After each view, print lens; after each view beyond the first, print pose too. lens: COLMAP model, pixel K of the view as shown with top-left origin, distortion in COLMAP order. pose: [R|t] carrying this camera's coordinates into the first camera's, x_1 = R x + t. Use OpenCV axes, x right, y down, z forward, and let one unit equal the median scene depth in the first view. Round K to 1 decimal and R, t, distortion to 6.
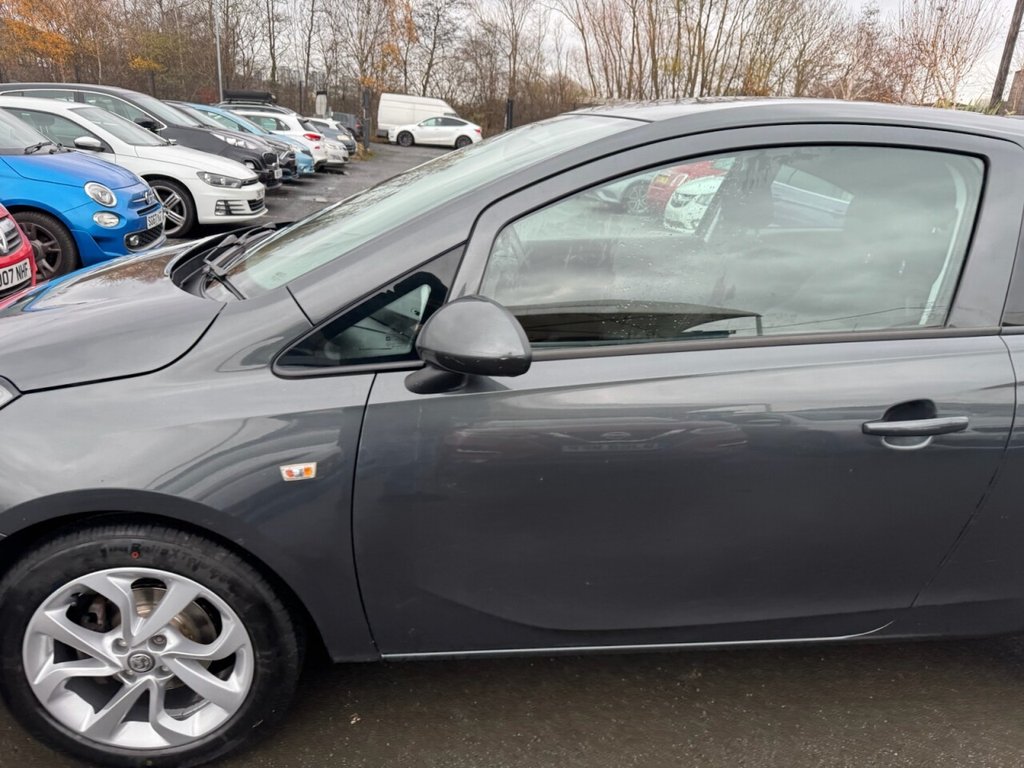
lens RADIAL K [[742.8, 0, 512.0], [0, 742.8, 384.0], [0, 0, 1]] dist [-0.001019, -0.010083]
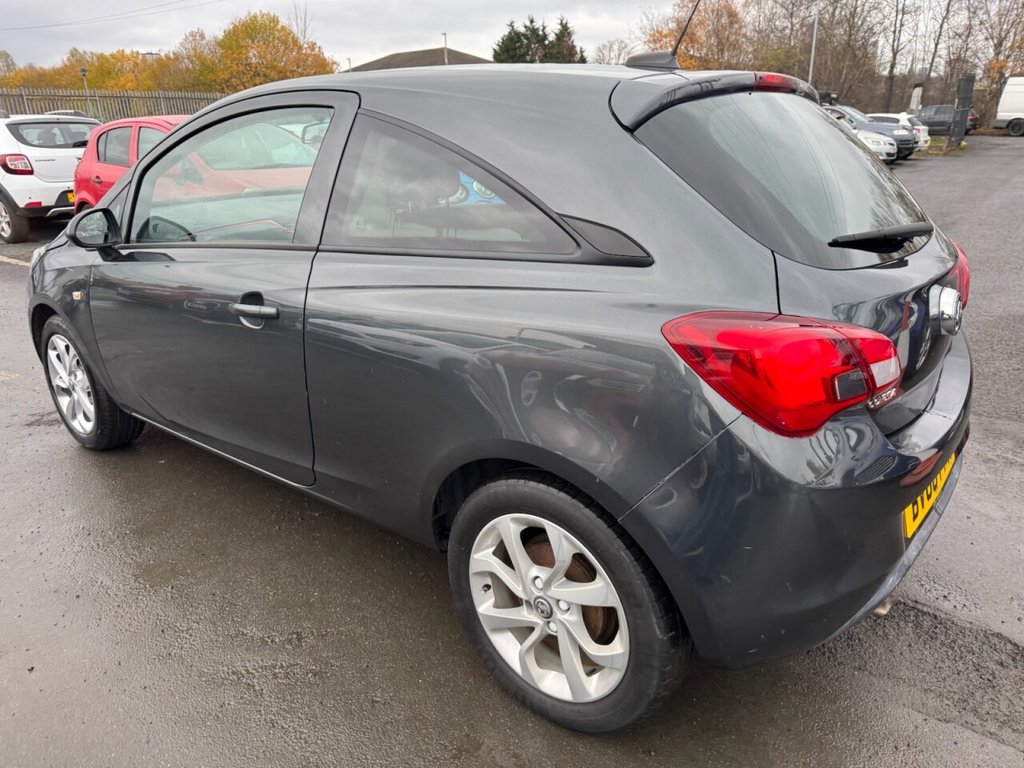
lens RADIAL K [[735.0, 0, 505.9], [0, 735.0, 379.6], [0, 0, 1]] dist [0.005136, -0.010710]
pose [[0.691860, 0.163848, -0.703196, 0.158246], [-0.171179, 0.983368, 0.060711, 0.001530], [0.701447, 0.078369, 0.708400, 0.032562]]
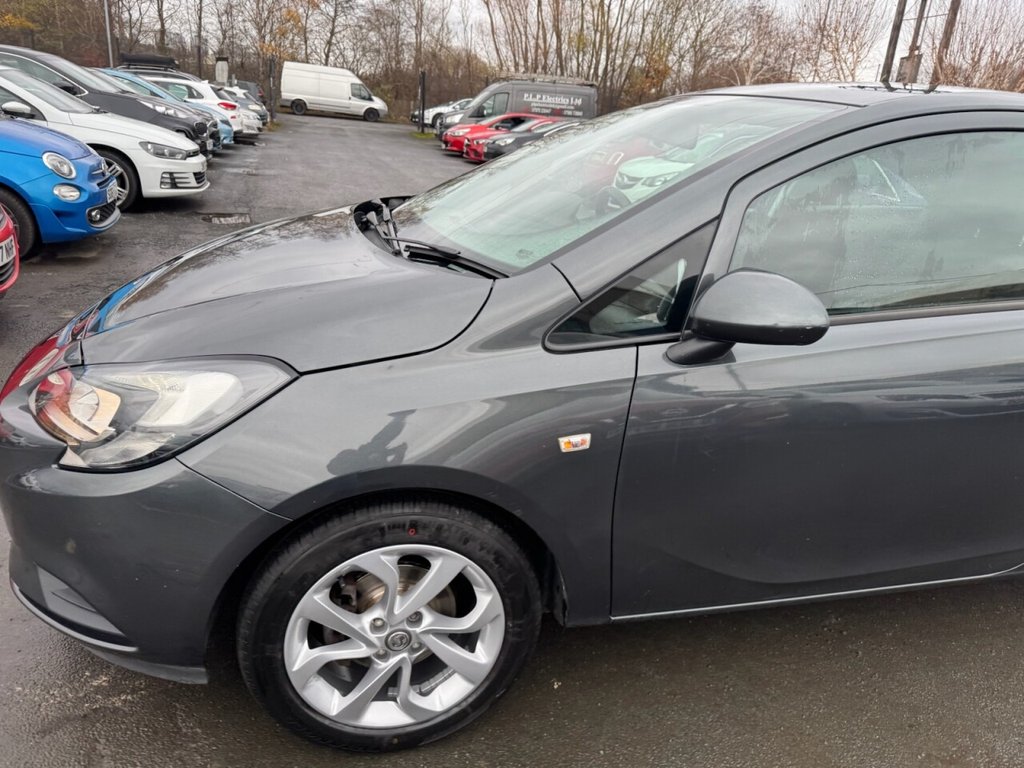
lens RADIAL K [[745.4, 0, 514.6], [0, 745.4, 368.9], [0, 0, 1]] dist [0.006413, -0.011016]
pose [[0.990692, -0.025663, 0.133682, -0.040320], [0.024001, 0.999613, 0.014034, -0.000122], [-0.133991, -0.010695, 0.990925, -0.001386]]
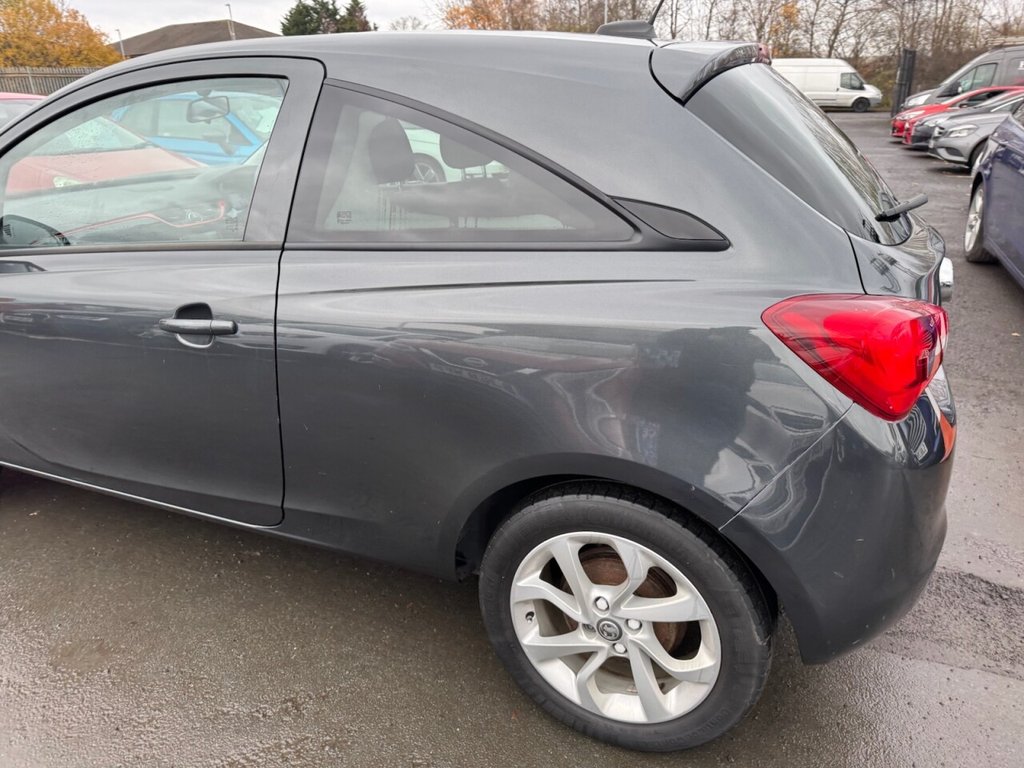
lens RADIAL K [[734.8, 0, 506.0], [0, 734.8, 381.0], [0, 0, 1]] dist [-0.003037, -0.002512]
pose [[0.852181, 0.111736, -0.511177, 0.130594], [-0.096748, 0.993736, 0.055929, 0.002593], [0.514225, 0.001794, 0.857654, 0.024899]]
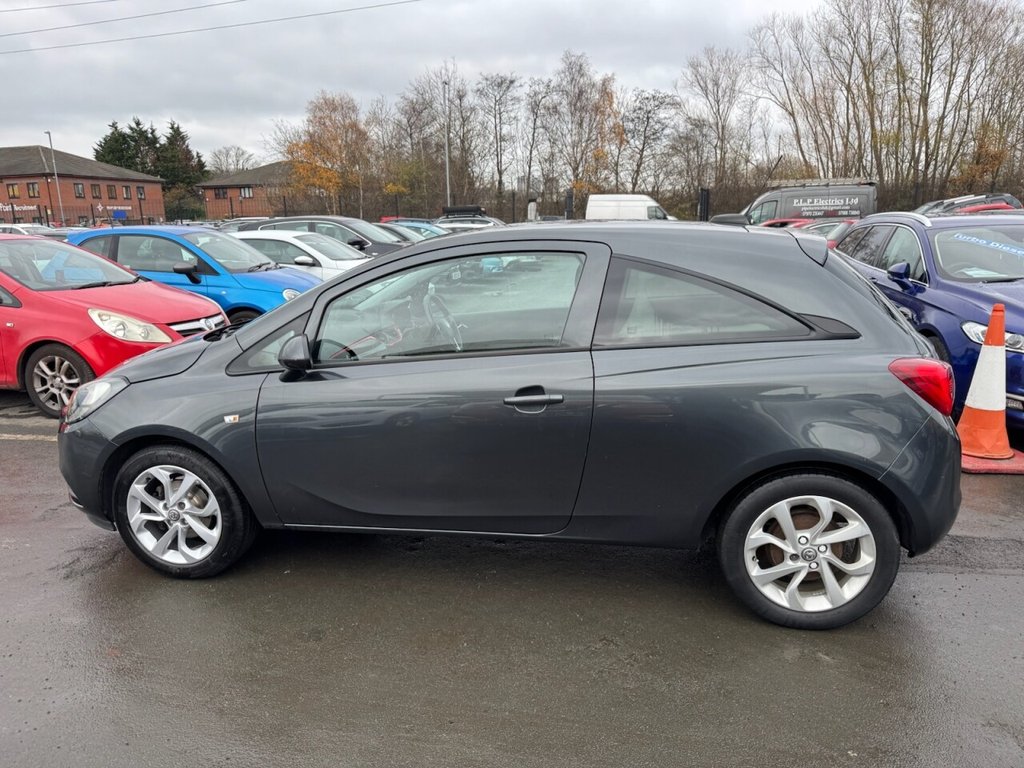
lens RADIAL K [[728.7, 0, 509.3], [0, 728.7, 394.7], [0, 0, 1]] dist [0.046421, -0.066901]
pose [[0.950999, -0.007736, -0.309098, 0.088700], [-0.023132, 0.995105, -0.096076, 0.018388], [0.308328, 0.098518, 0.946165, -0.059441]]
